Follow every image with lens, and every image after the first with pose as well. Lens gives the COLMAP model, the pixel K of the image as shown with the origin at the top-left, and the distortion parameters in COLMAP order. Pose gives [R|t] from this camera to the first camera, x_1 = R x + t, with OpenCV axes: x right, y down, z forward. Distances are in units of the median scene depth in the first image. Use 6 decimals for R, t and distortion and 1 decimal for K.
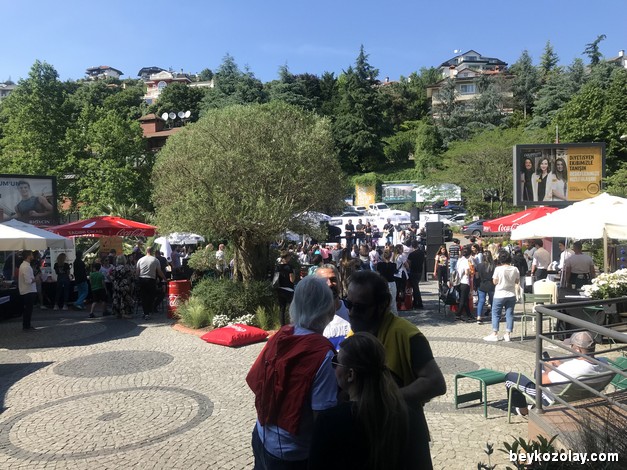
lens RADIAL K [[520.4, 0, 312.6], [0, 520.4, 237.2], [0, 0, 1]] dist [0.039010, -0.023434]
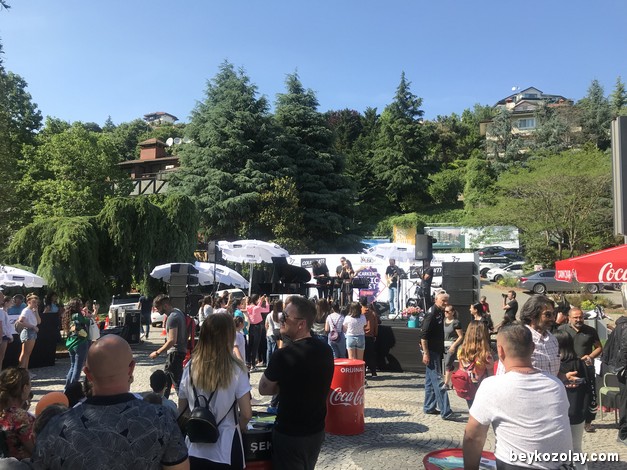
lens RADIAL K [[520.4, 0, 309.6], [0, 520.4, 229.9], [0, 0, 1]] dist [0.039010, -0.023434]
pose [[0.993641, 0.022865, -0.110250, 0.038854], [-0.034259, 0.994134, -0.102591, -0.000718], [0.107257, 0.105716, 0.988595, 0.122850]]
